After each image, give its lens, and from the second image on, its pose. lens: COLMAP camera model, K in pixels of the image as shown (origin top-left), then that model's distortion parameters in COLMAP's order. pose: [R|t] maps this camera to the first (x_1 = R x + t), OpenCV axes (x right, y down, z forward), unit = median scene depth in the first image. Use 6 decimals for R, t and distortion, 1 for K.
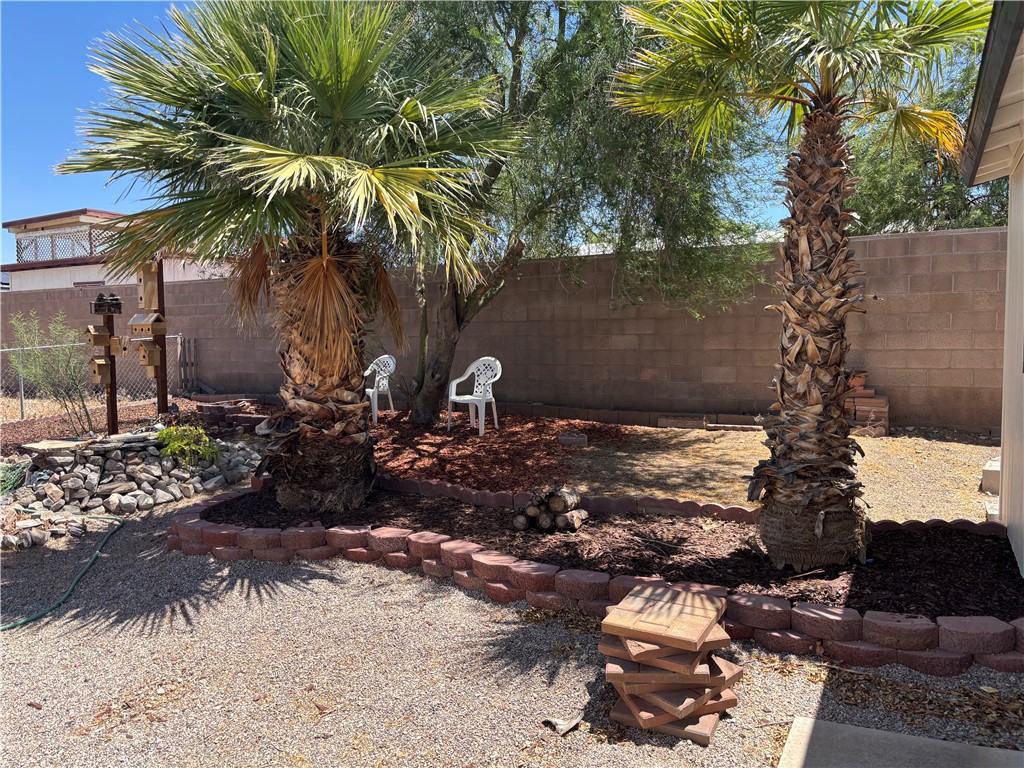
lens RADIAL K [[772.0, 0, 512.0], [0, 772.0, 384.0], [0, 0, 1]] dist [0.043920, -0.049325]
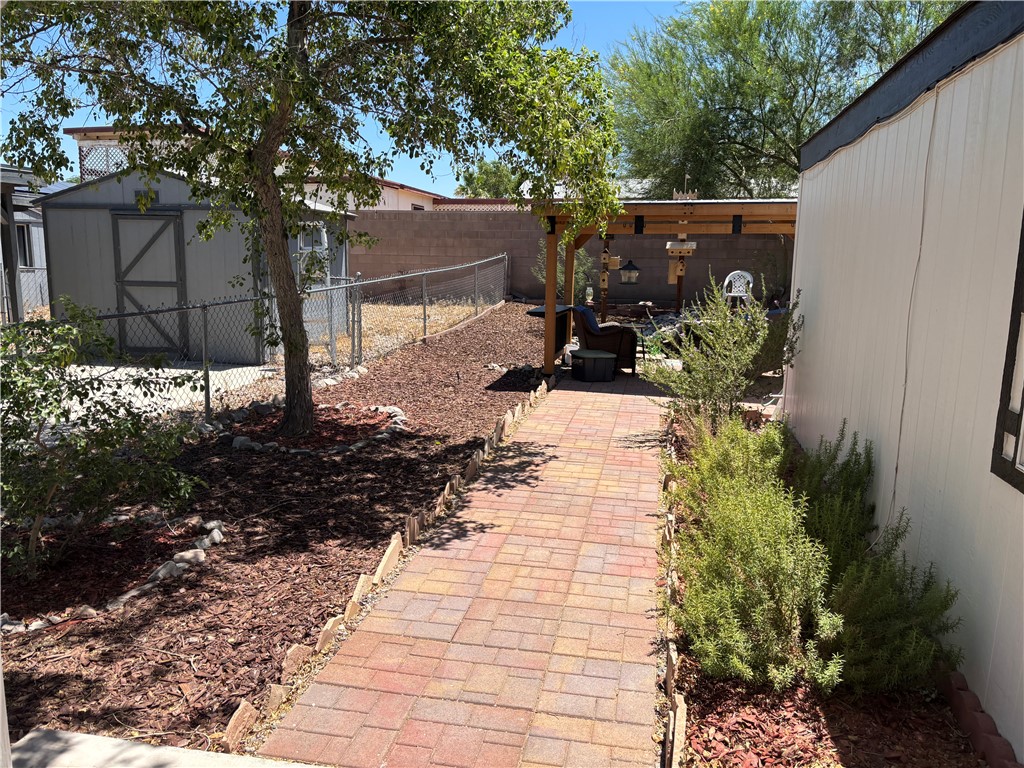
lens RADIAL K [[772.0, 0, 512.0], [0, 772.0, 384.0], [0, 0, 1]] dist [0.043920, -0.049325]
pose [[0.950799, -0.032658, 0.308084, -1.152816], [0.001155, 0.994795, 0.101888, 0.030633], [-0.309807, -0.096519, 0.945888, -0.343619]]
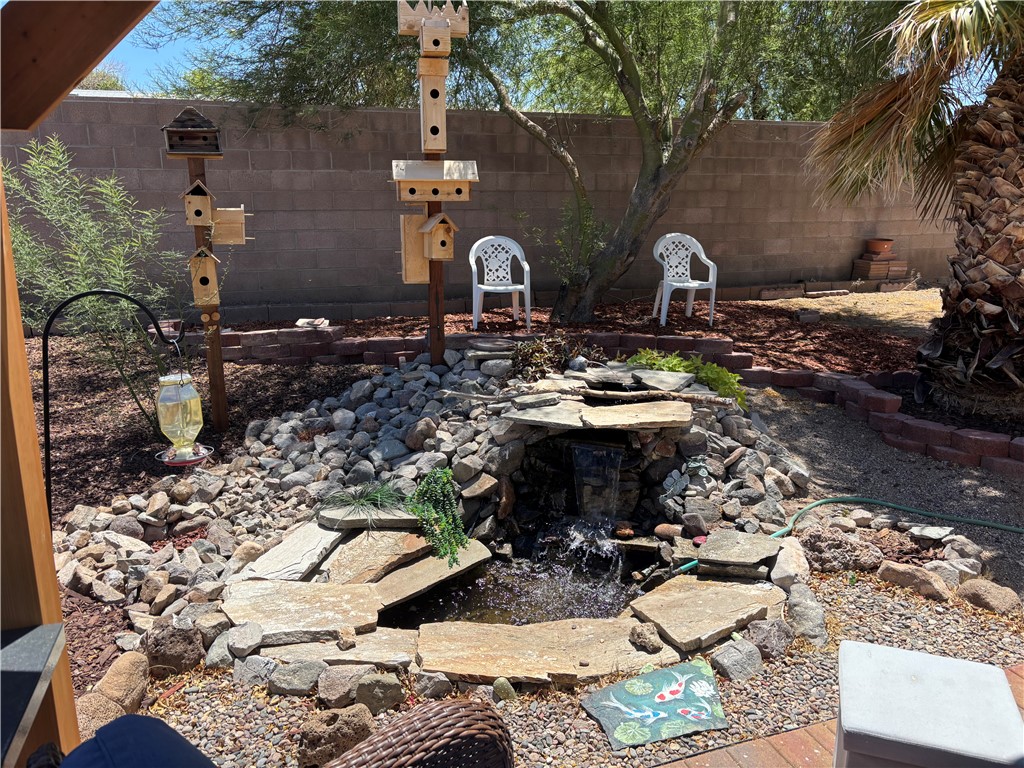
lens RADIAL K [[772.0, 0, 512.0], [0, 772.0, 384.0], [0, 0, 1]] dist [0.043920, -0.049325]
pose [[0.659867, -0.159743, 0.734205, -0.765238], [0.049164, 0.984225, 0.169954, -0.024698], [-0.749772, -0.076051, 0.657311, 0.545715]]
